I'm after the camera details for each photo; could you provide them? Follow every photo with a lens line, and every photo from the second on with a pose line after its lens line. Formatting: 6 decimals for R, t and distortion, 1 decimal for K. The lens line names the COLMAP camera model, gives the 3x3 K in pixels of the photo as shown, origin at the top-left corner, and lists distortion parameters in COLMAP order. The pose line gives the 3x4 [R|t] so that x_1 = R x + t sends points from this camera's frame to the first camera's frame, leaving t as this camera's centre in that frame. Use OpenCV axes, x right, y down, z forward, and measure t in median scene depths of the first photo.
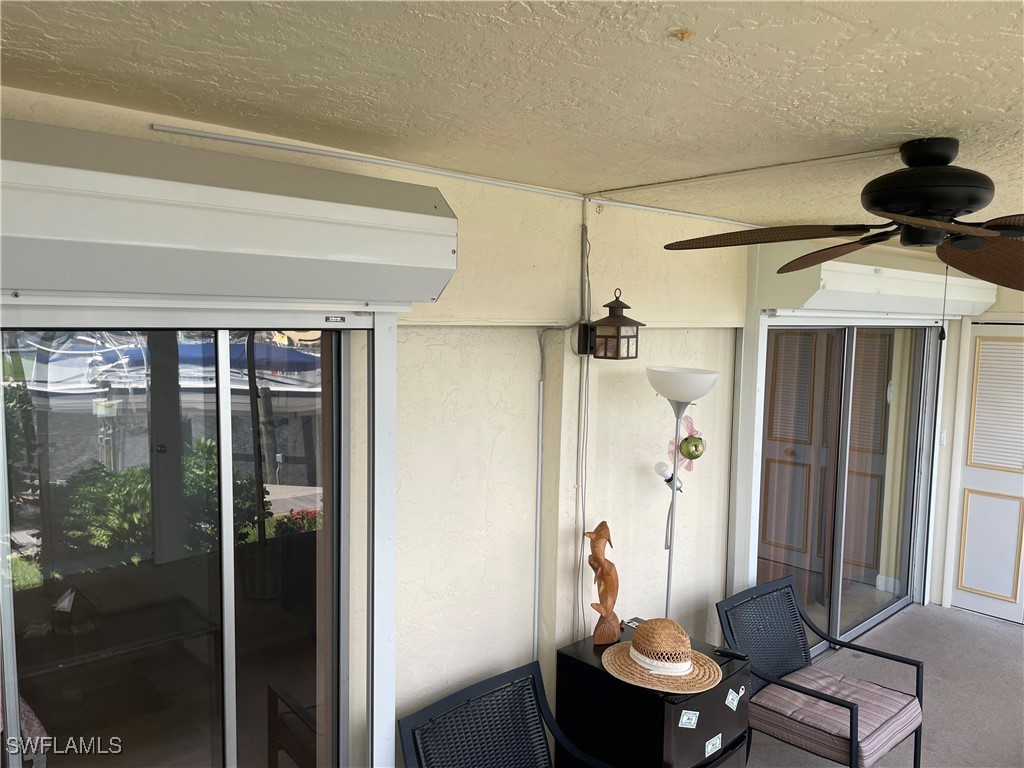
lens RADIAL K [[772.1, 0, 520.9], [0, 772.1, 387.9], [0, 0, 1]] dist [0.101415, -0.134067]
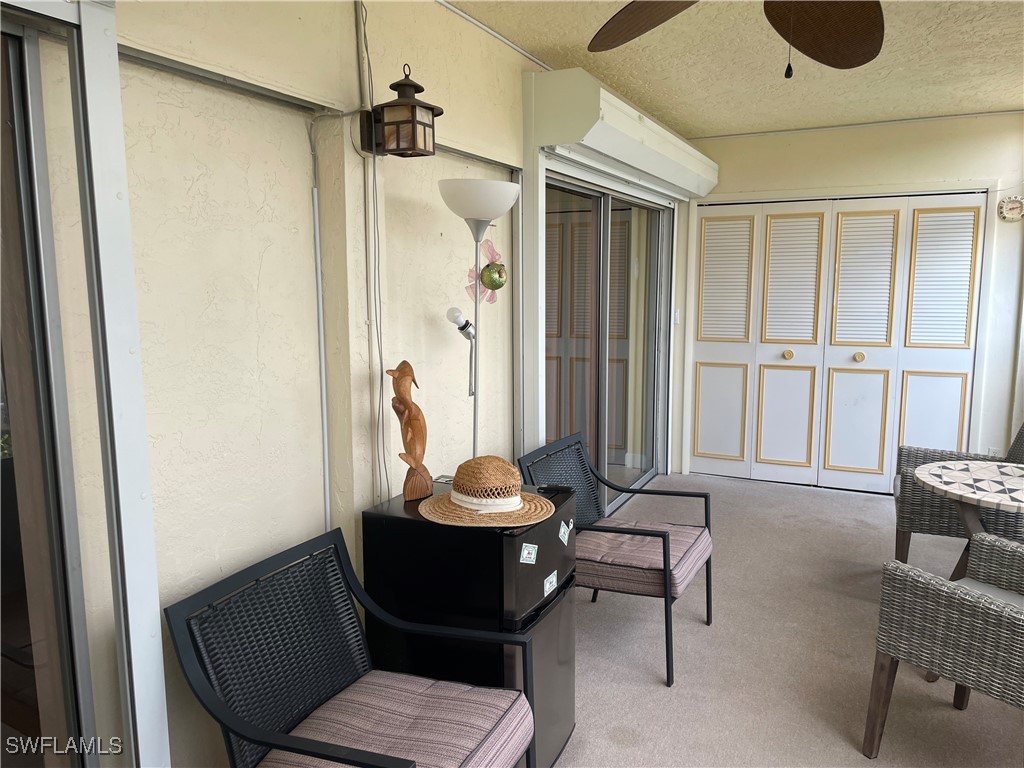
lens RADIAL K [[762.4, 0, 513.8], [0, 762.4, 385.8], [0, 0, 1]] dist [0.098682, -0.140743]
pose [[0.935793, -0.073945, 0.344707, -0.071337], [0.057976, 0.996722, 0.056424, 0.163185], [-0.347750, -0.032816, 0.937013, 0.185827]]
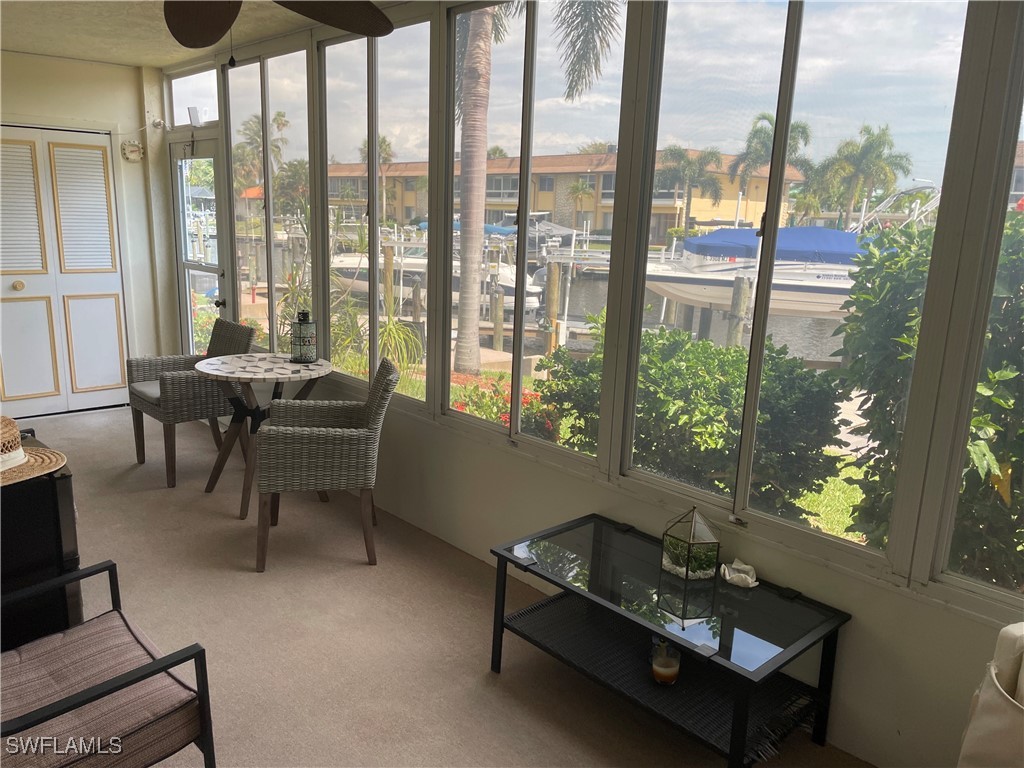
lens RADIAL K [[762.4, 0, 513.8], [0, 762.4, 385.8], [0, 0, 1]] dist [0.098682, -0.140743]
pose [[0.001360, -0.232517, 0.972591, -0.521843], [0.055900, 0.971089, 0.232079, 0.115251], [-0.998435, 0.054052, 0.014319, 0.421090]]
